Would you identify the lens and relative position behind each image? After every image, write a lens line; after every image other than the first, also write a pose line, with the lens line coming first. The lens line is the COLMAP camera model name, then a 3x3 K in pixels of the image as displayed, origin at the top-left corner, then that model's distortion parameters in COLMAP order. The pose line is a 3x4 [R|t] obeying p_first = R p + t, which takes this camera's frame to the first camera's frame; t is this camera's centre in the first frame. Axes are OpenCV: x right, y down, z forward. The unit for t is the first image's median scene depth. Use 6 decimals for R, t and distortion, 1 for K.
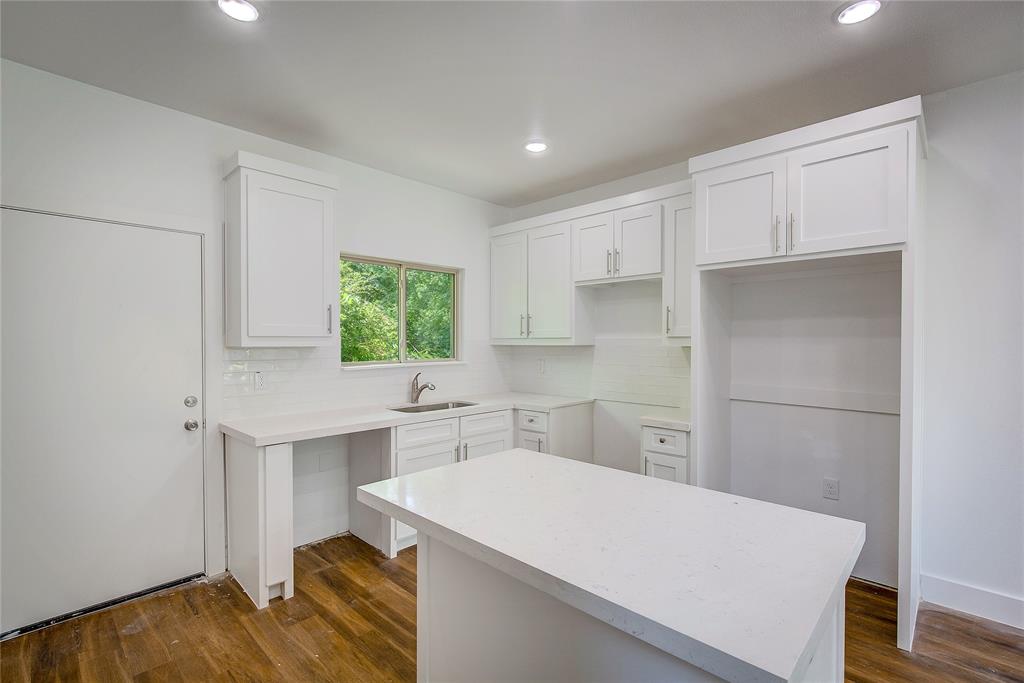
lens RADIAL K [[468.5, 0, 513.0], [0, 468.5, 347.4], [0, 0, 1]] dist [-0.004181, 0.004105]
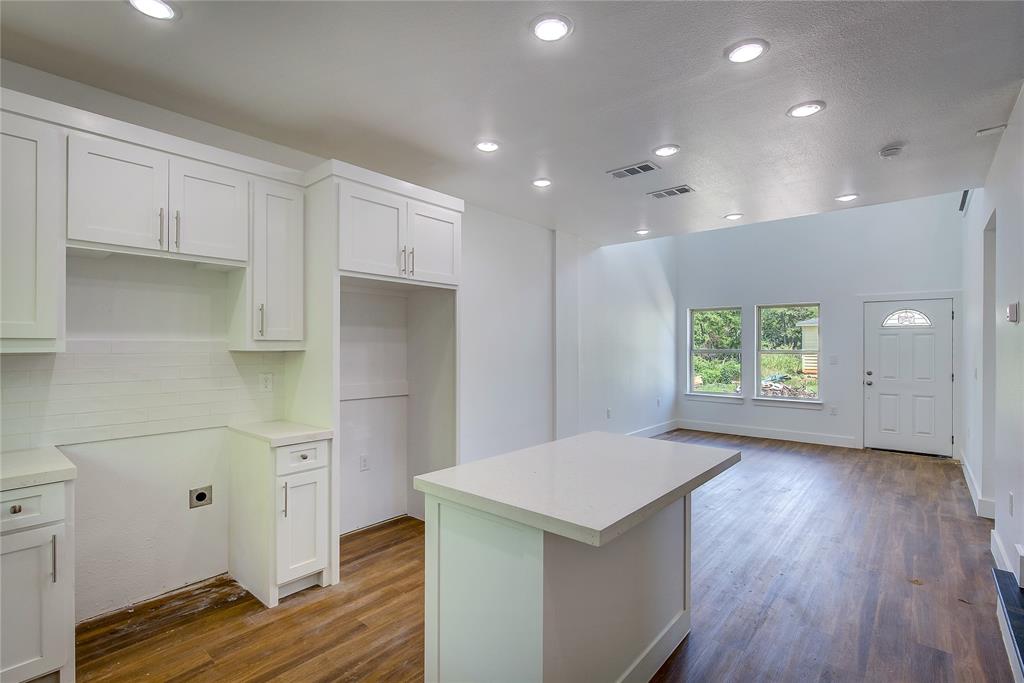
lens RADIAL K [[468.5, 0, 518.8], [0, 468.5, 344.2], [0, 0, 1]] dist [-0.004181, 0.004105]
pose [[-0.052900, 0.002909, 0.998596, -0.601333], [0.010907, 0.999938, -0.002335, -0.008680], [-0.998540, 0.010769, -0.052929, 0.648629]]
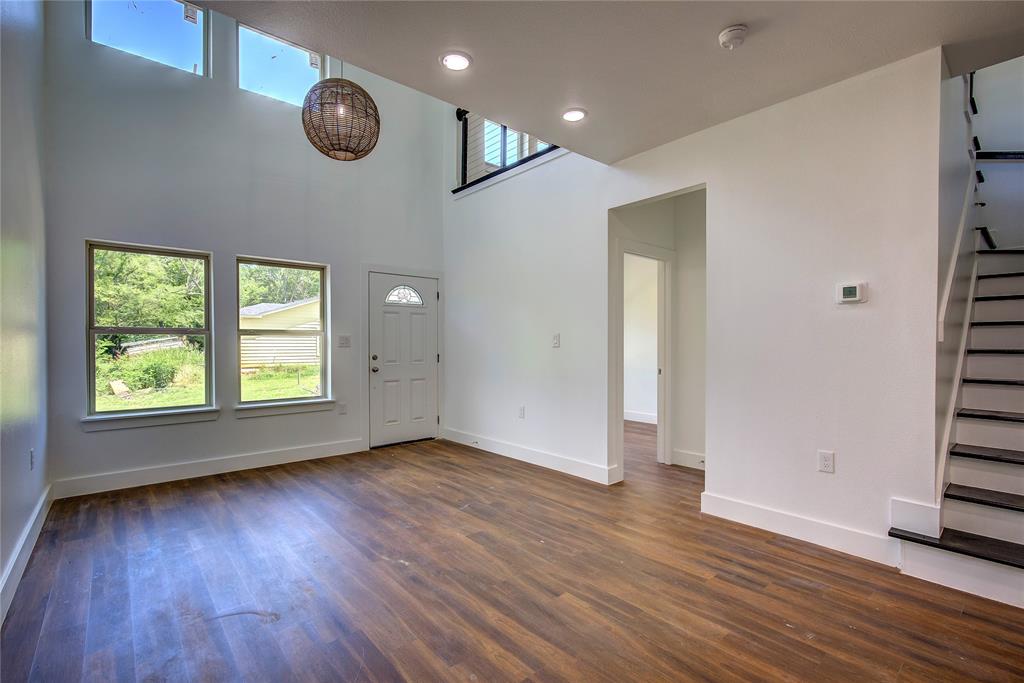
lens RADIAL K [[468.5, 0, 517.4], [0, 468.5, 344.5], [0, 0, 1]] dist [-0.004181, 0.004105]
pose [[-0.995310, -0.000801, 0.096737, 0.827450], [0.001168, 0.999793, 0.020297, 0.054678], [-0.096733, 0.020315, -0.995103, 0.660198]]
